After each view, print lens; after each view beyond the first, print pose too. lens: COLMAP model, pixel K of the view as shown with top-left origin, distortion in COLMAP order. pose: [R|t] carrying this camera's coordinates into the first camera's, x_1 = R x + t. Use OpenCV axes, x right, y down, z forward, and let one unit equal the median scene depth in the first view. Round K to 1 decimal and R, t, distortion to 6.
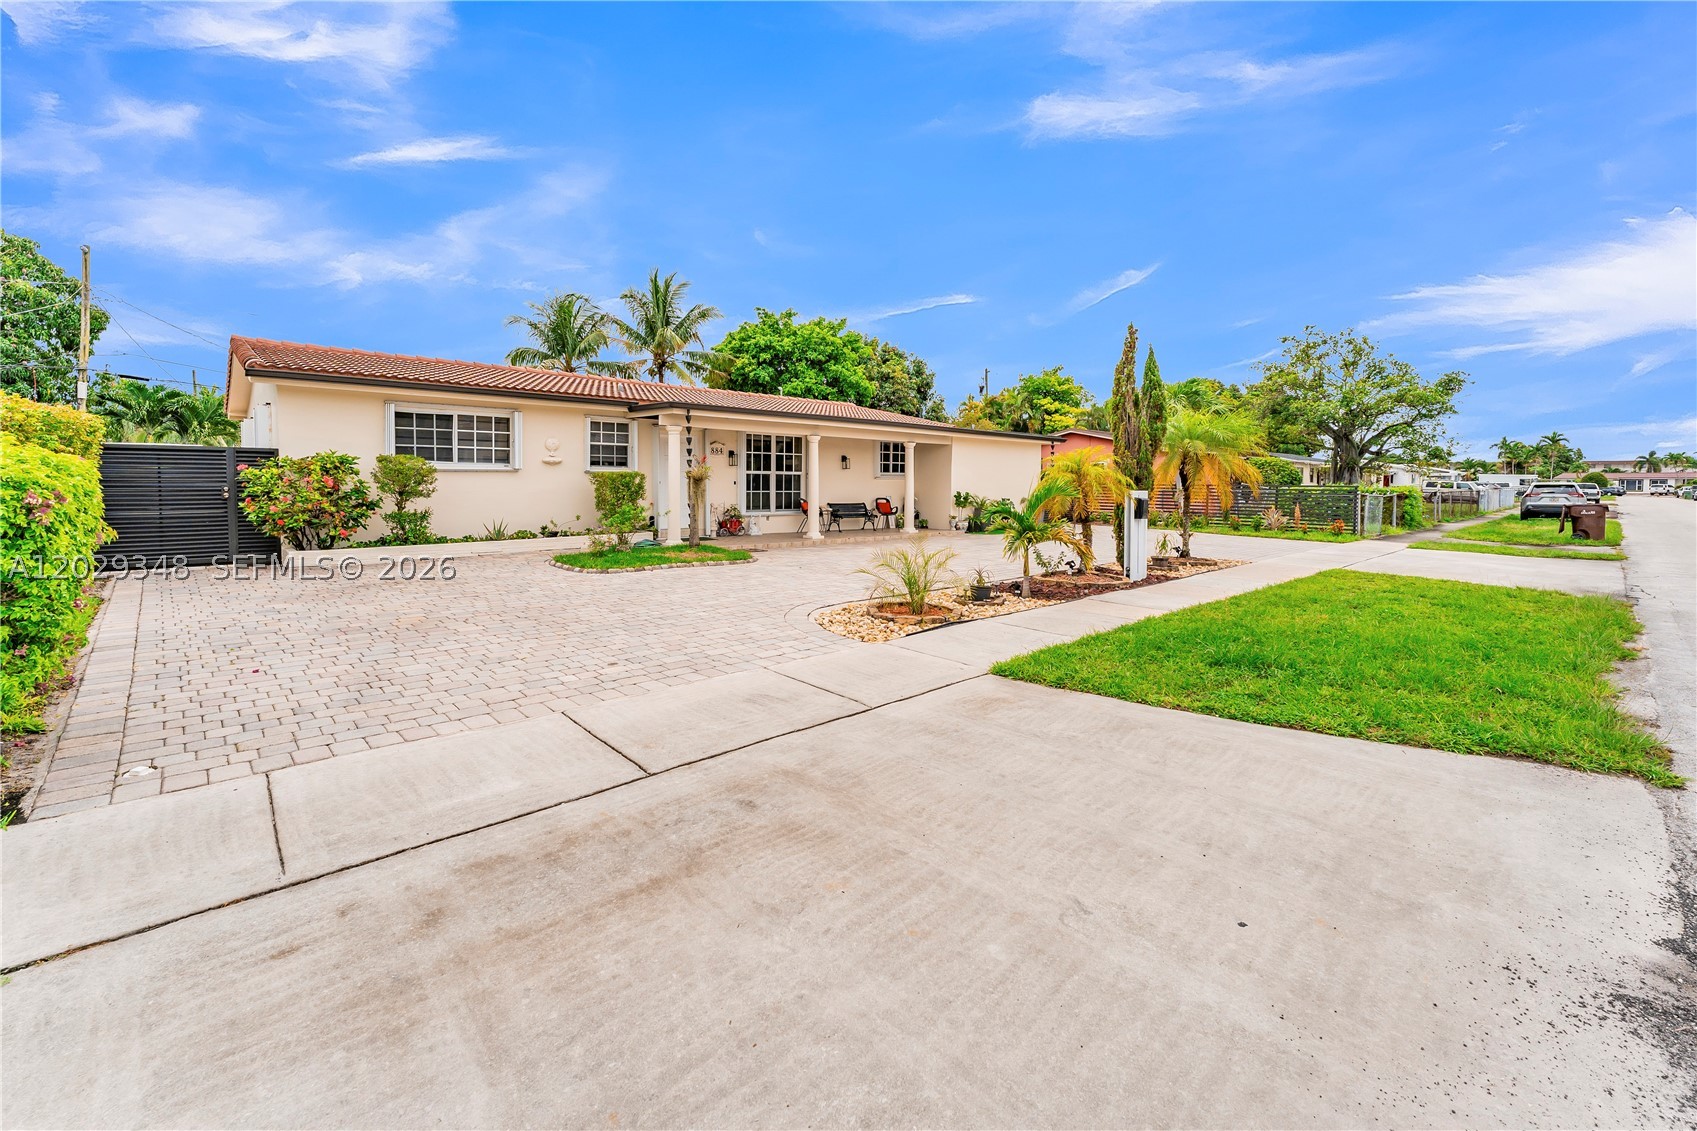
lens RADIAL K [[711.4, 0, 852.1], [0, 711.4, 511.6], [0, 0, 1]] dist [0.003528, 0.000088]
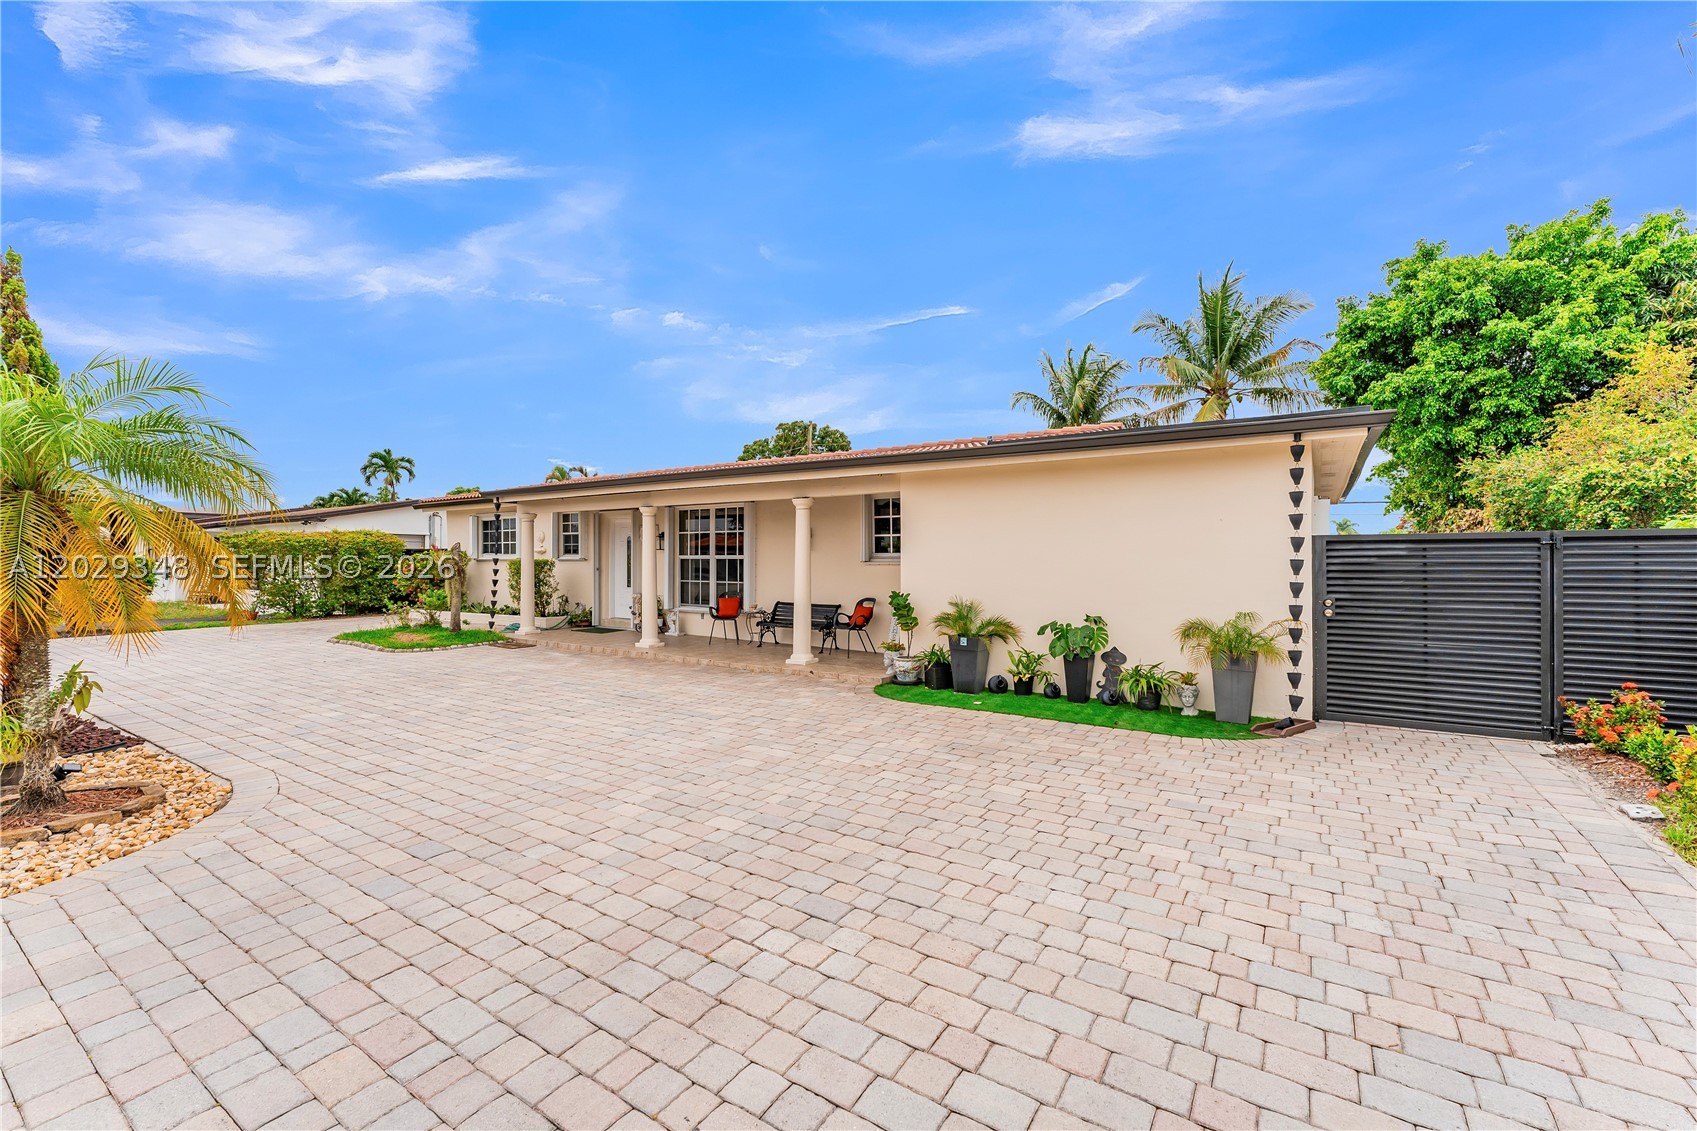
lens RADIAL K [[695.9, 0, 848.5], [0, 695.9, 565.5], [0, 0, 1]] dist [-0.002668, -0.000273]
pose [[0.230627, 0.000594, -0.973042, 0.654541], [-0.040046, 0.999158, -0.008882, -0.045271], [0.972218, 0.041015, 0.230456, 0.977697]]
